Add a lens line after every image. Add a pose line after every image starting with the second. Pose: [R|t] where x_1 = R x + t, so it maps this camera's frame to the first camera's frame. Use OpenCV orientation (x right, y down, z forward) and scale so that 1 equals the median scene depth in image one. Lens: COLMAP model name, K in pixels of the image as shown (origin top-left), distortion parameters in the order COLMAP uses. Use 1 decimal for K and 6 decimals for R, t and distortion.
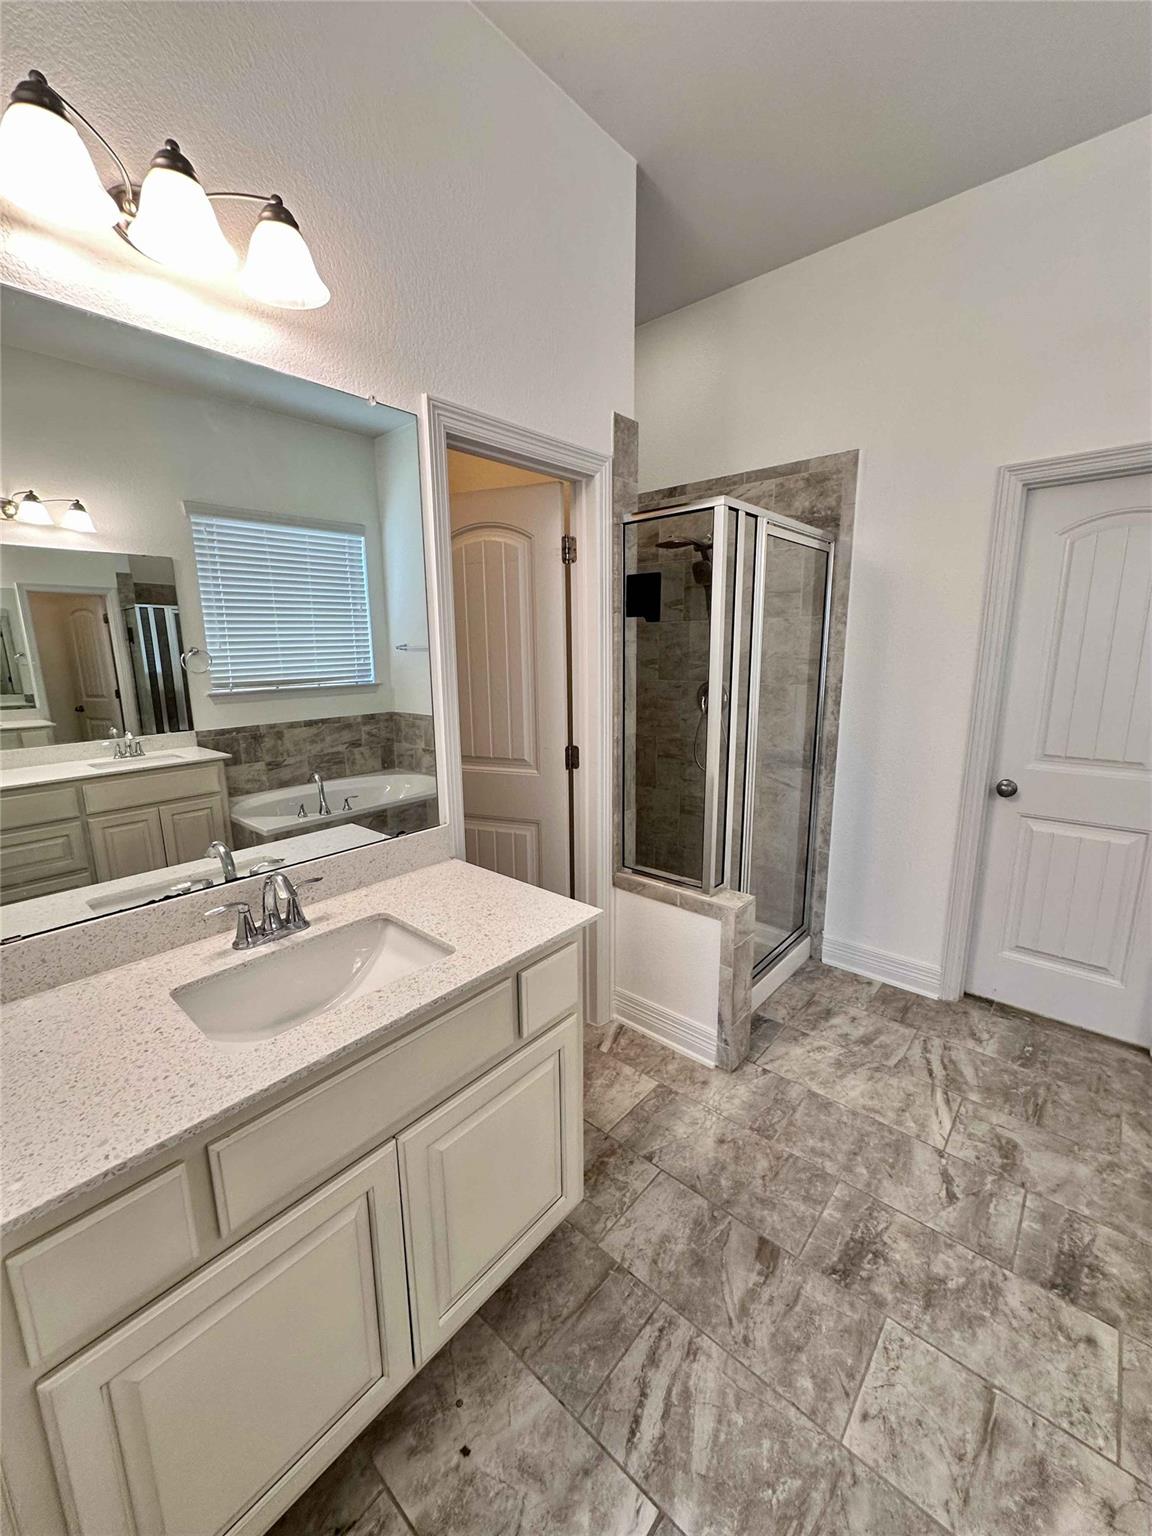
lens RADIAL K [[615.9, 0, 574.4], [0, 615.9, 768.8], [0, 0, 1]] dist [-0.004201, 0.000792]
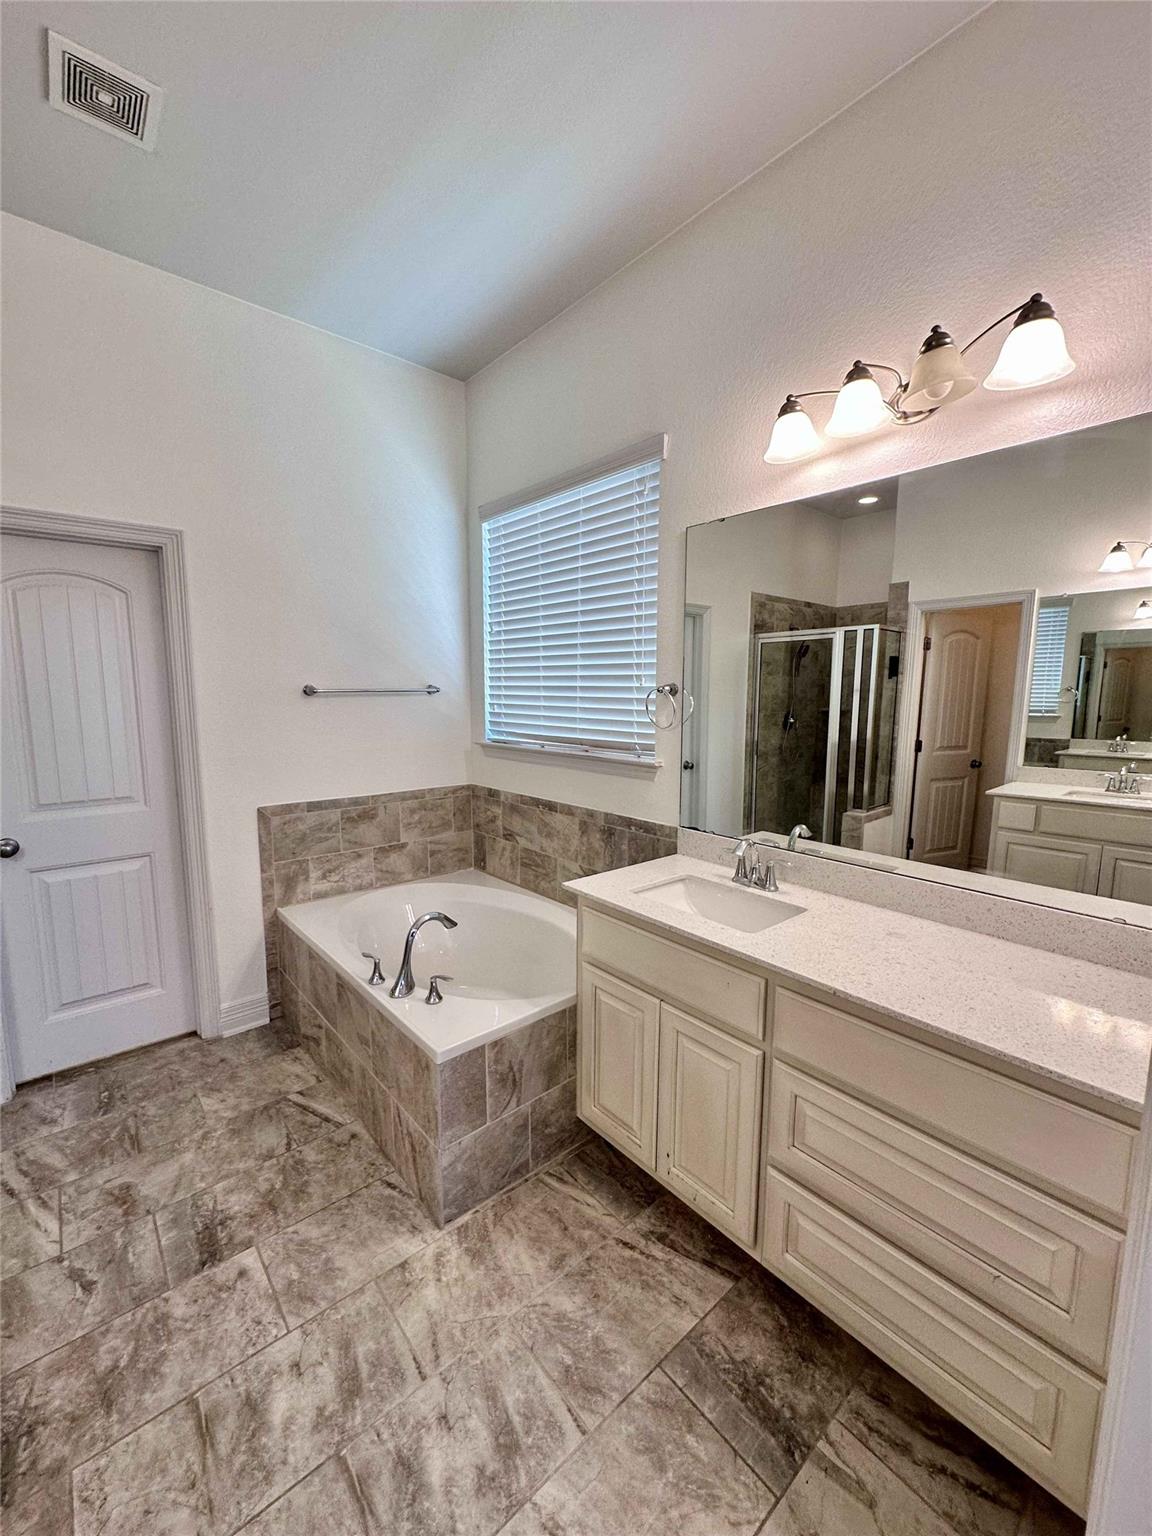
lens RADIAL K [[615.9, 0, 576.1], [0, 615.9, 768.5], [0, 0, 1]] dist [-0.004201, 0.000792]
pose [[0.138278, -0.115418, 0.983645, -0.073926], [0.193612, 0.977174, 0.087442, 0.000586], [-0.971284, 0.178354, 0.157468, 0.007258]]
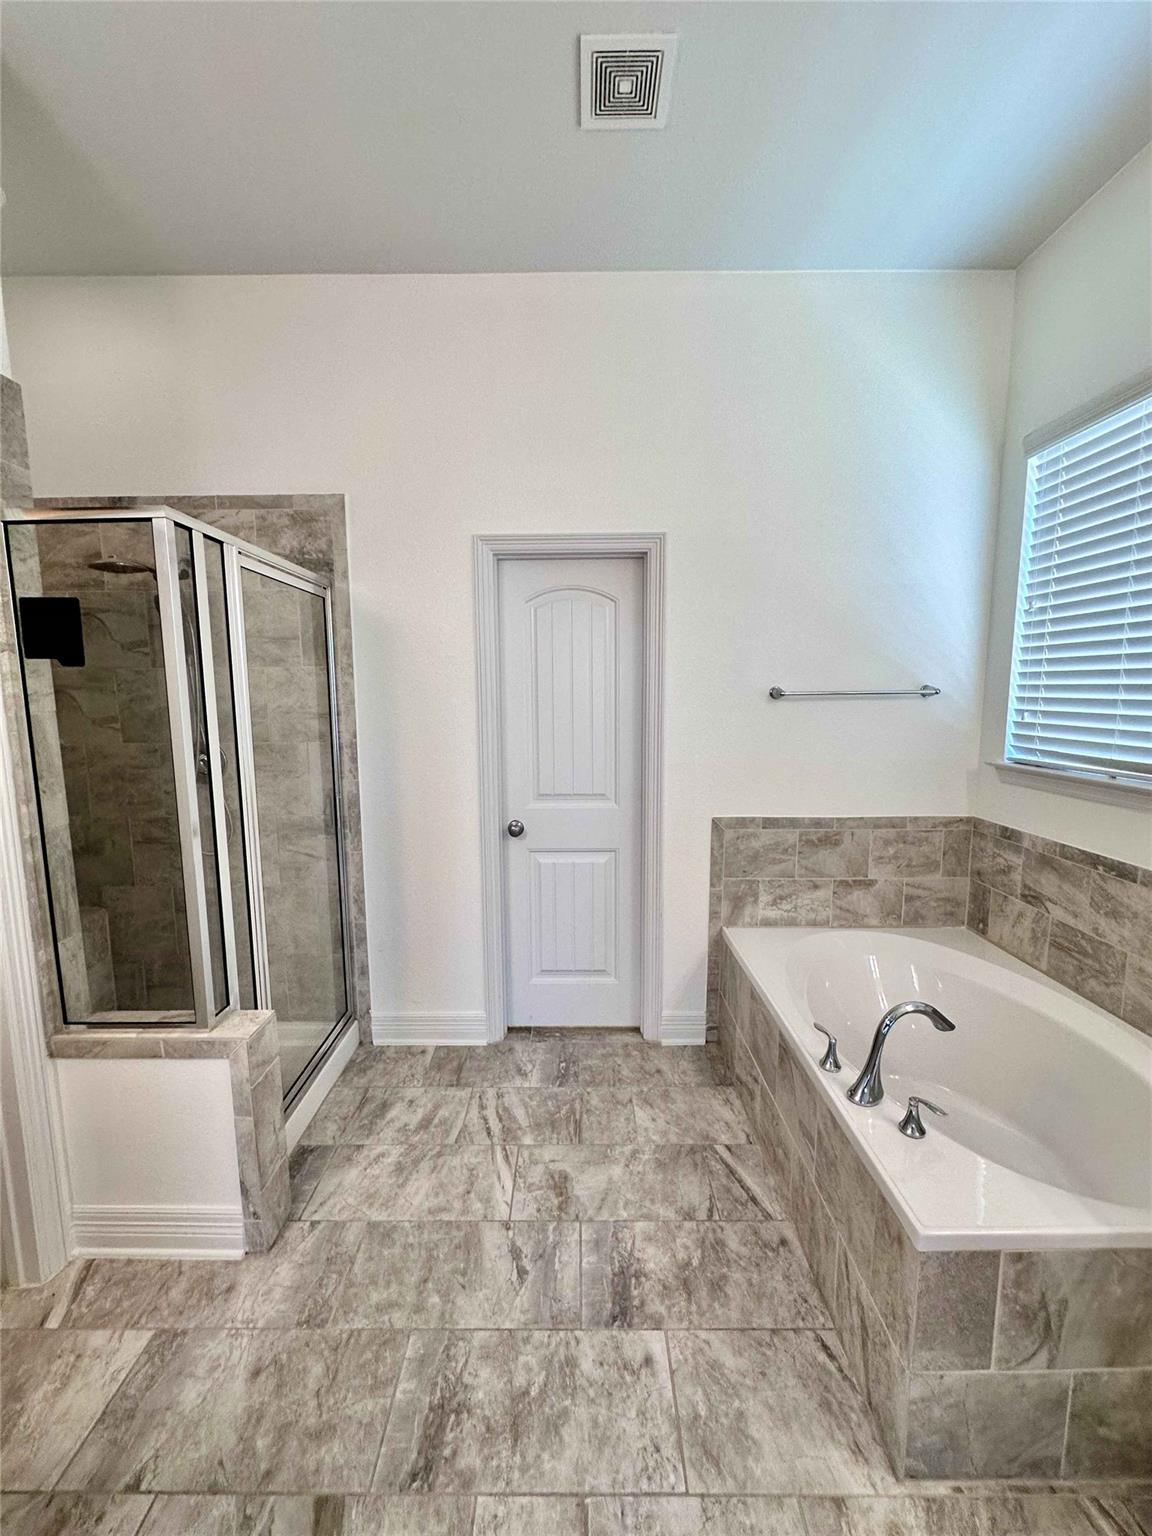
lens RADIAL K [[615.9, 0, 574.0], [0, 615.9, 767.8], [0, 0, 1]] dist [-0.004201, 0.000792]
pose [[0.753470, -0.075657, 0.653115, 0.087129], [0.129138, 0.991037, -0.034179, -0.025433], [-0.644676, 0.110094, 0.756487, 0.110678]]
